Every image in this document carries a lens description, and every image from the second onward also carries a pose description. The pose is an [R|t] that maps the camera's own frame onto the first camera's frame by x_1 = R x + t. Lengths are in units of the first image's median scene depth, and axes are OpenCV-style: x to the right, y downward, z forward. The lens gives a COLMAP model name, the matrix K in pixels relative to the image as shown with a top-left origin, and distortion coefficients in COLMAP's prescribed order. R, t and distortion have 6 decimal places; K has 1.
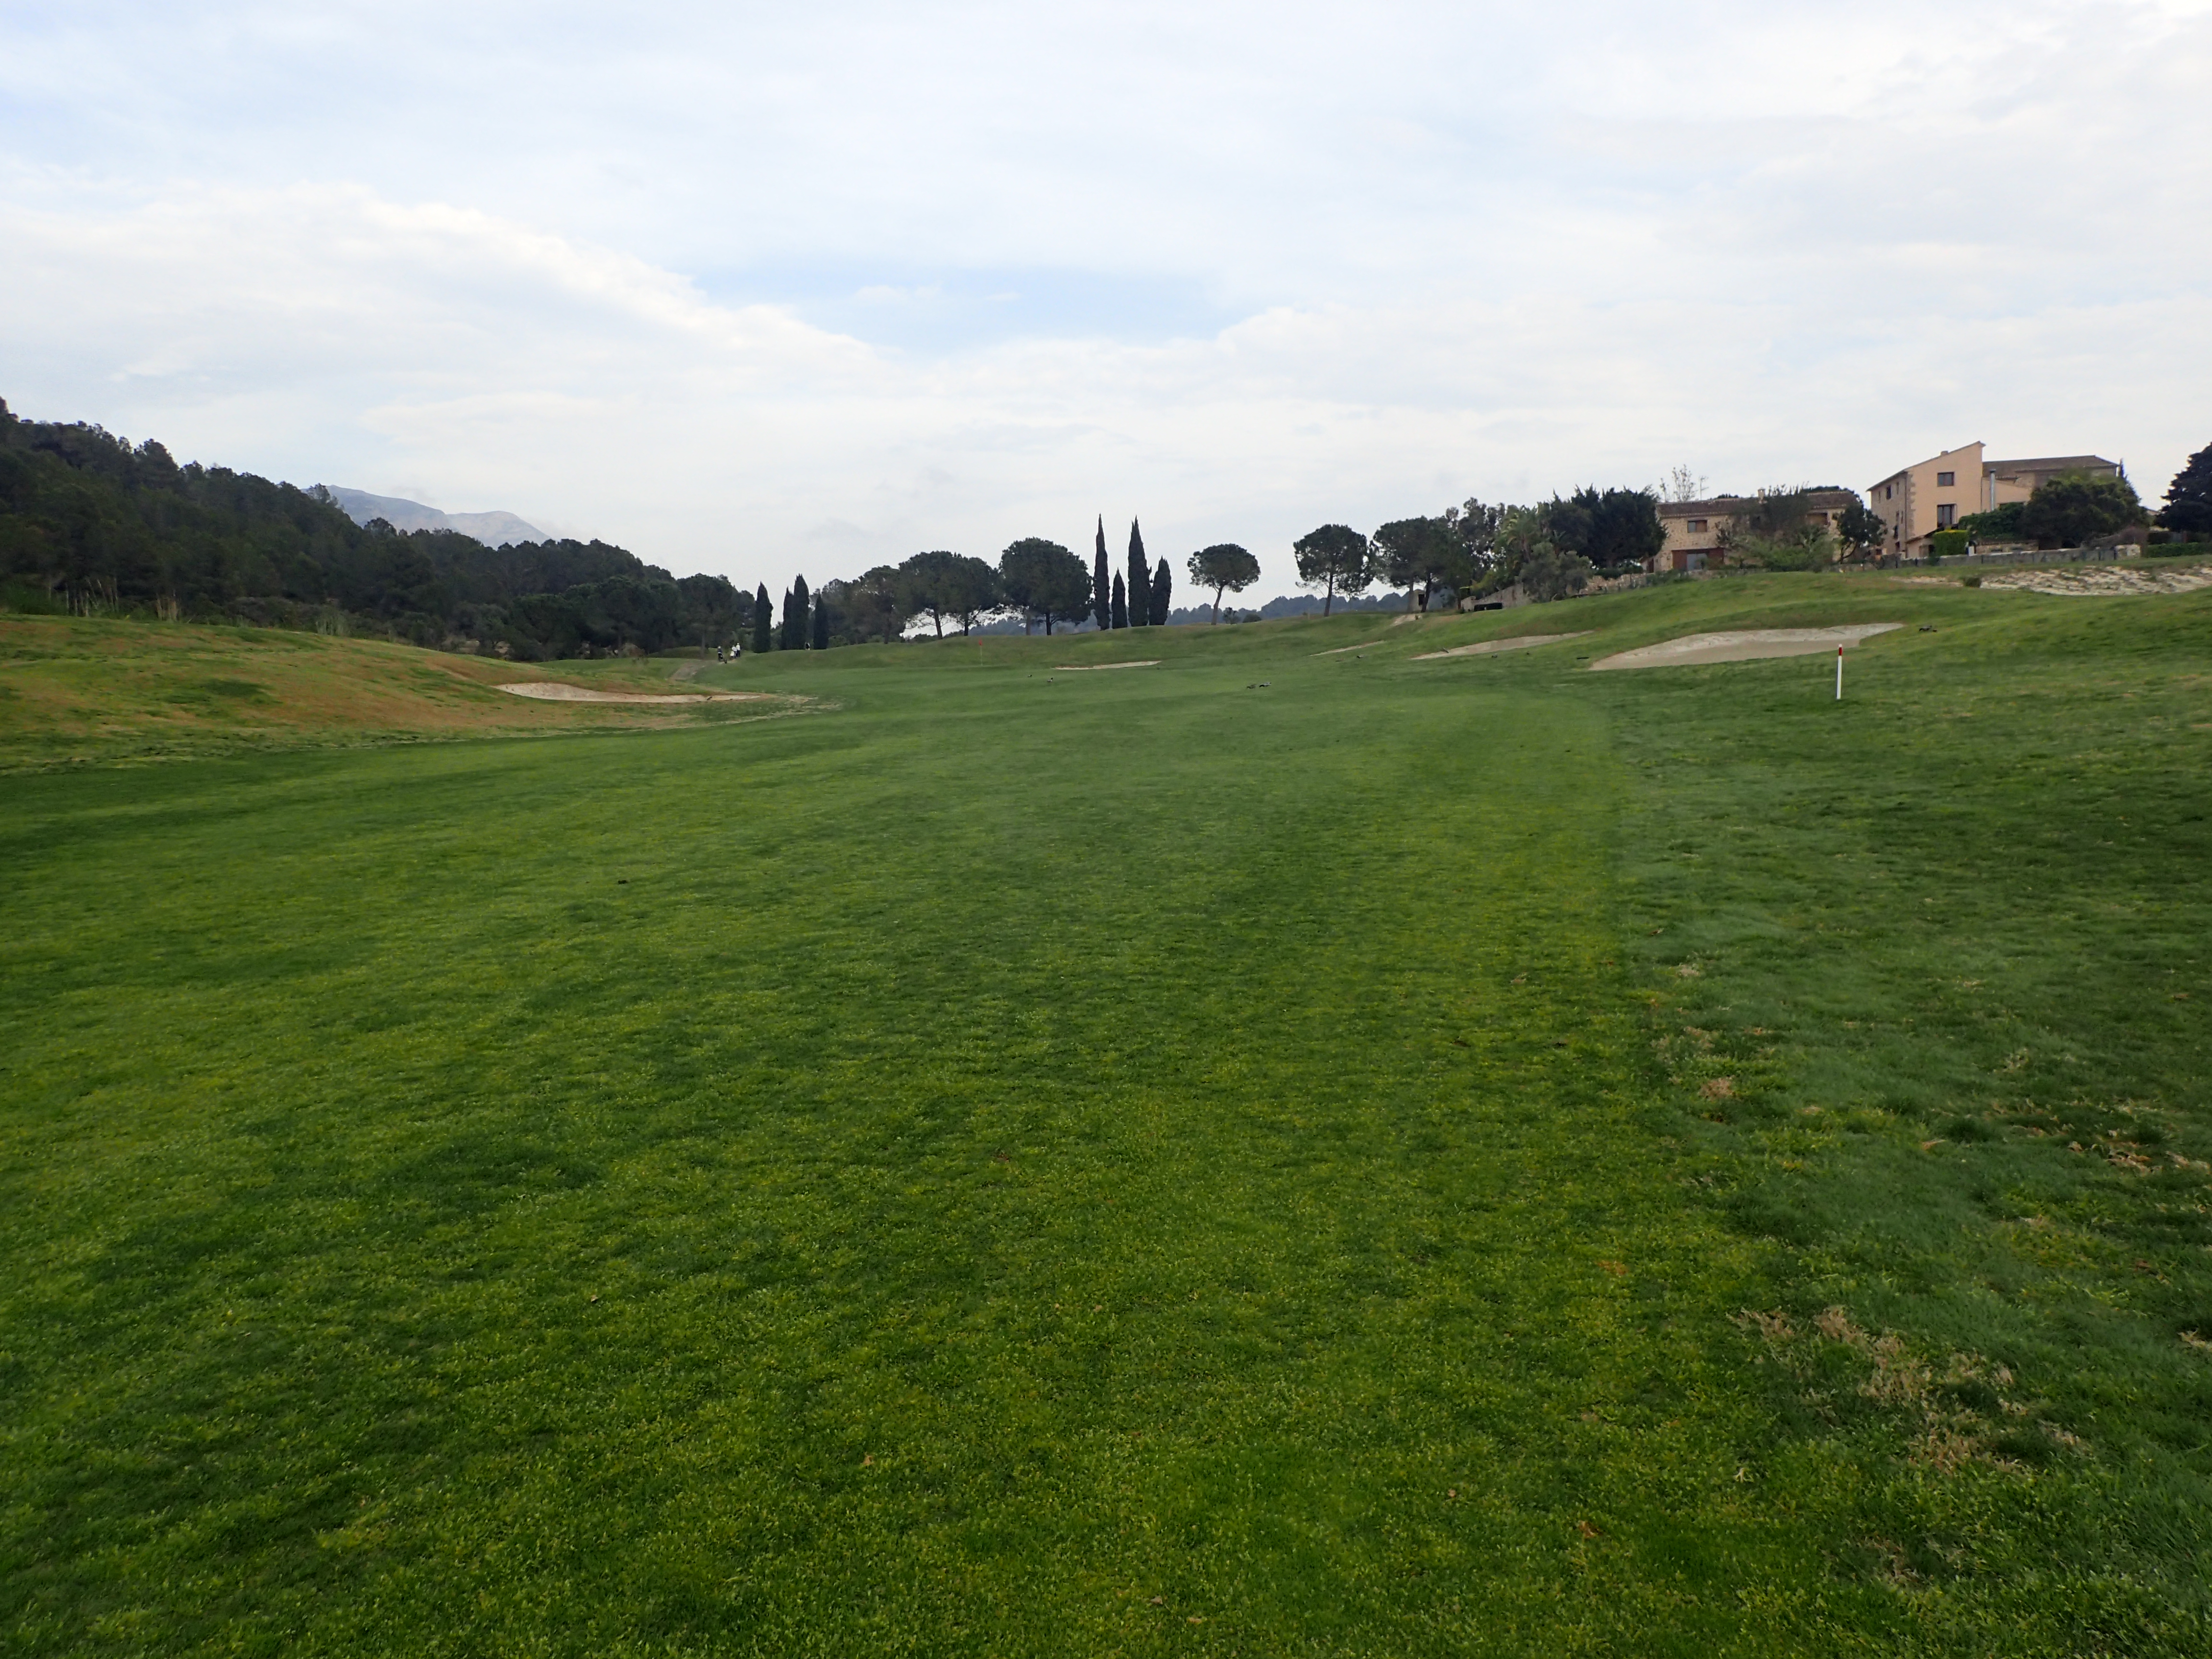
lens RADIAL K [[1622.1, 0, 1106.9], [0, 1622.1, 826.8], [0, 0, 1]] dist [0.005496, 0.004506]
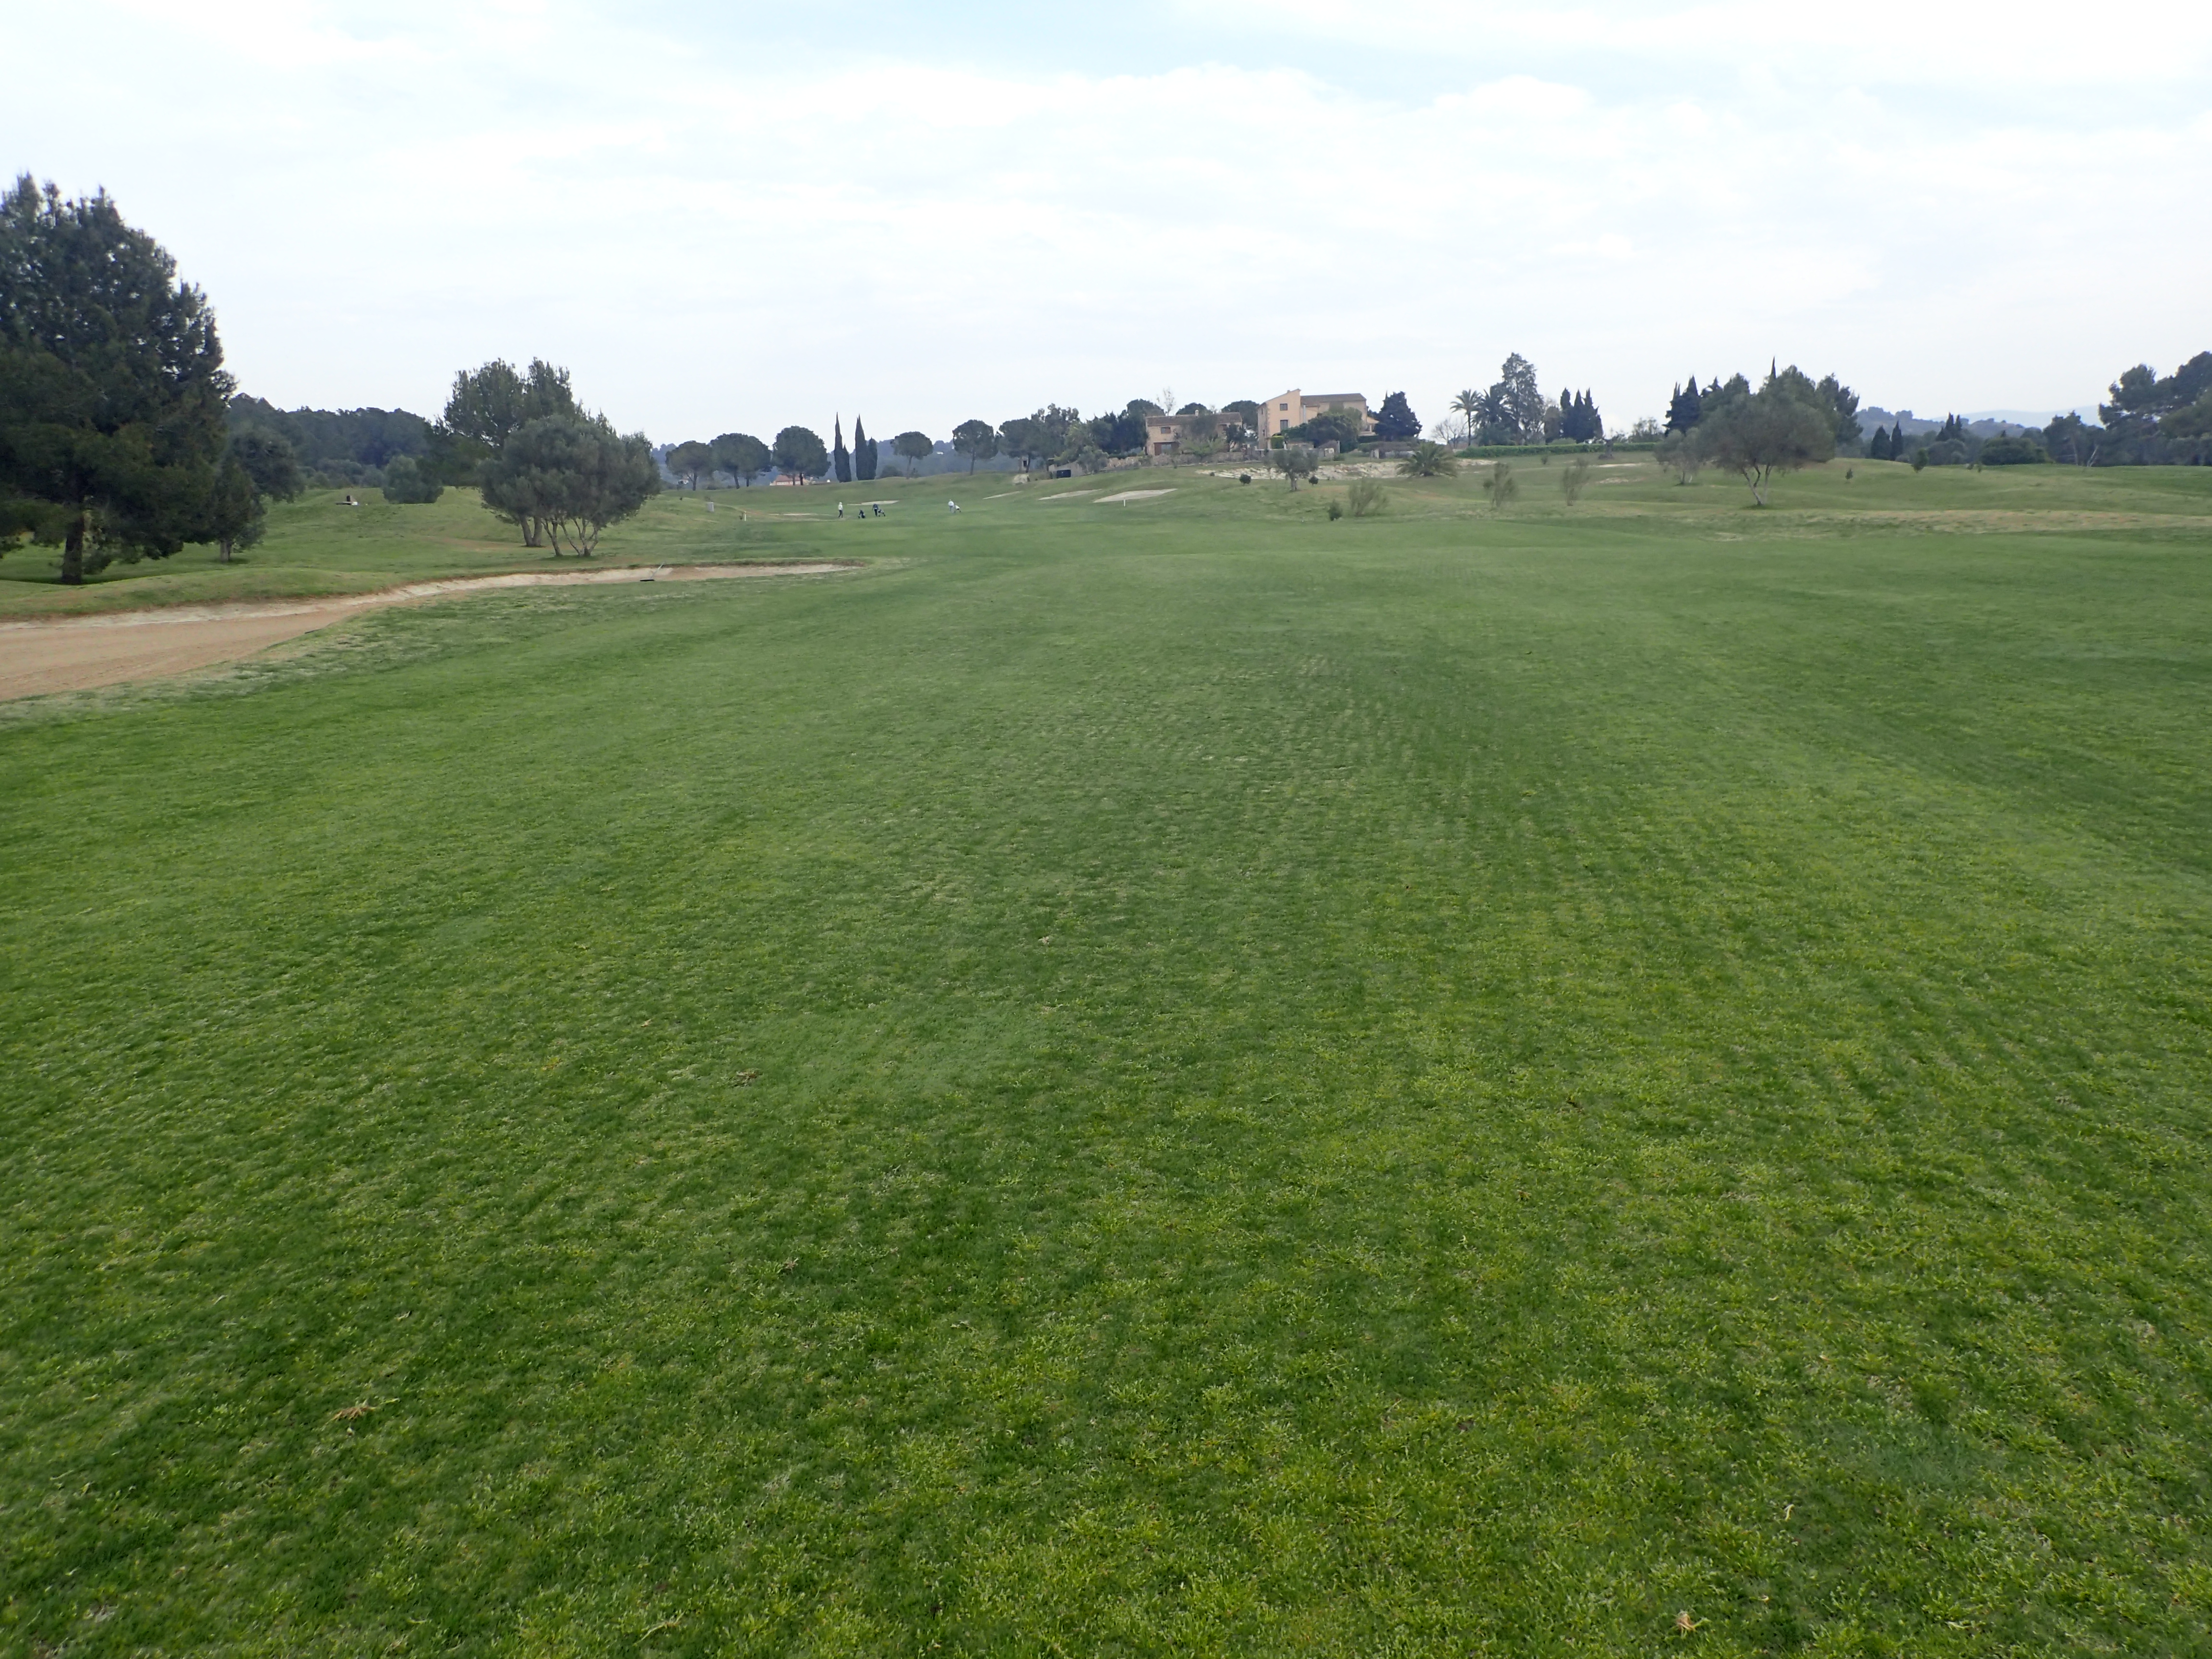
lens RADIAL K [[1622.1, 0, 1100.8], [0, 1622.1, 834.4], [0, 0, 1]] dist [0.005496, 0.004506]
pose [[0.968036, -0.054361, 0.244848, -0.220280], [0.029481, 0.994124, 0.104160, 0.094612], [-0.249072, -0.093612, 0.963950, -0.918988]]
